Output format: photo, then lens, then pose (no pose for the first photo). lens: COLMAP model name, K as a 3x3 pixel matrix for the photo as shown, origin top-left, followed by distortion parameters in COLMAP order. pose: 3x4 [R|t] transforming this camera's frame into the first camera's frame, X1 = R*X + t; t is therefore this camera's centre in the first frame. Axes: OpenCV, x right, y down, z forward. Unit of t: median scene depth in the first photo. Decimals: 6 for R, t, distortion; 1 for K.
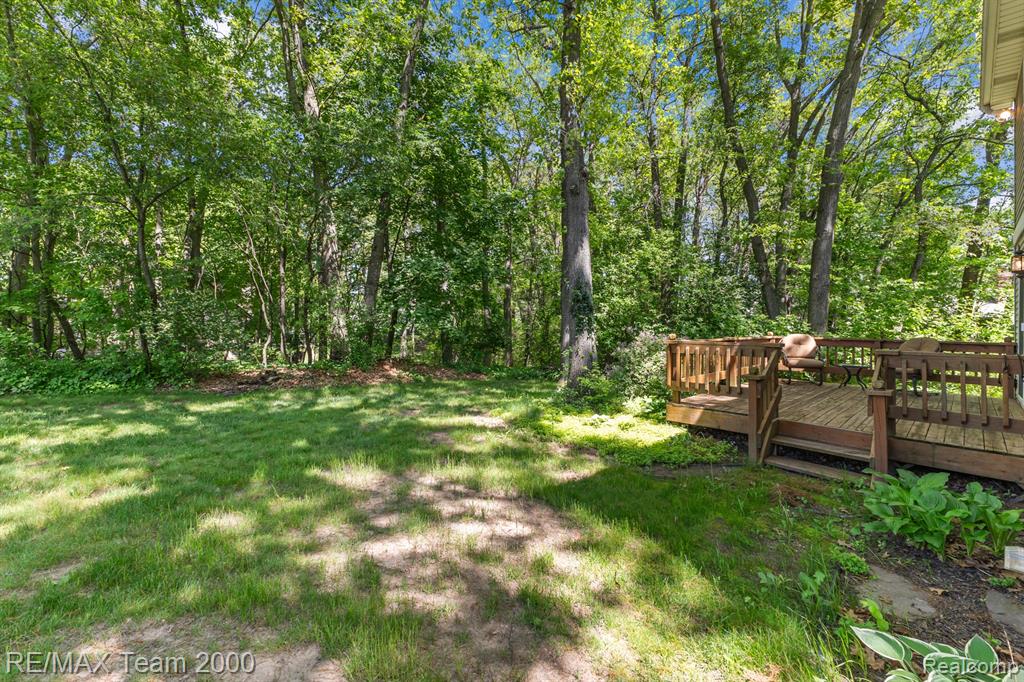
lens RADIAL K [[443.7, 0, 514.6], [0, 443.7, 338.1], [0, 0, 1]] dist [0.003243, 0.001307]
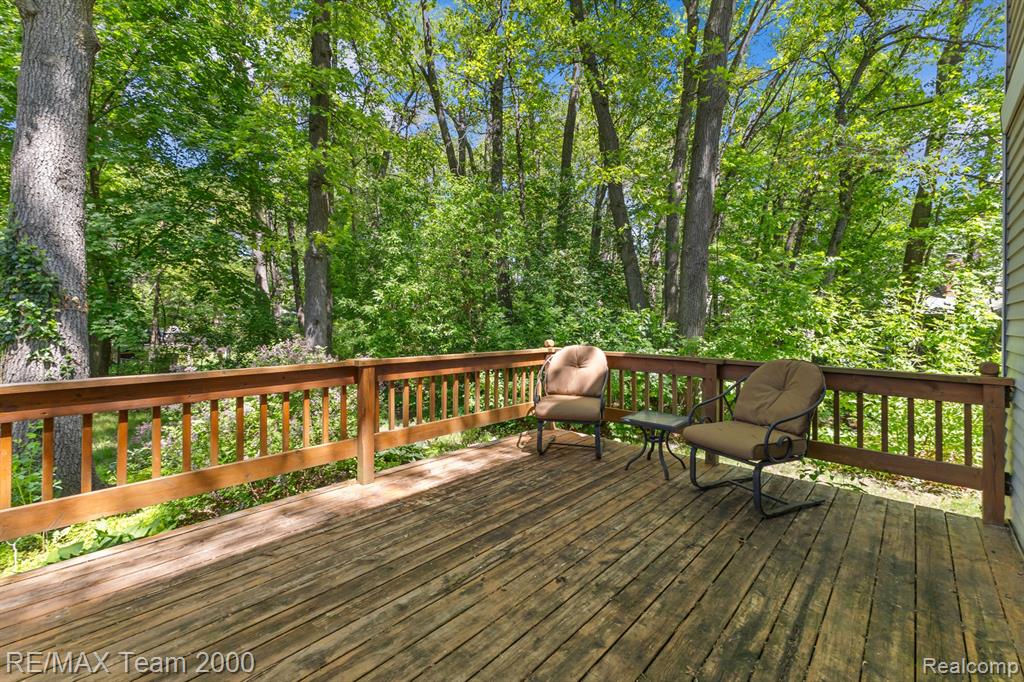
lens RADIAL K [[443.7, 0, 509.4], [0, 443.7, 336.9], [0, 0, 1]] dist [0.003243, 0.001307]
pose [[0.998412, 0.001049, 0.056326, 0.462025], [-0.001378, 0.999982, 0.005809, -0.017391], [-0.056319, -0.005877, 0.998396, 0.440918]]
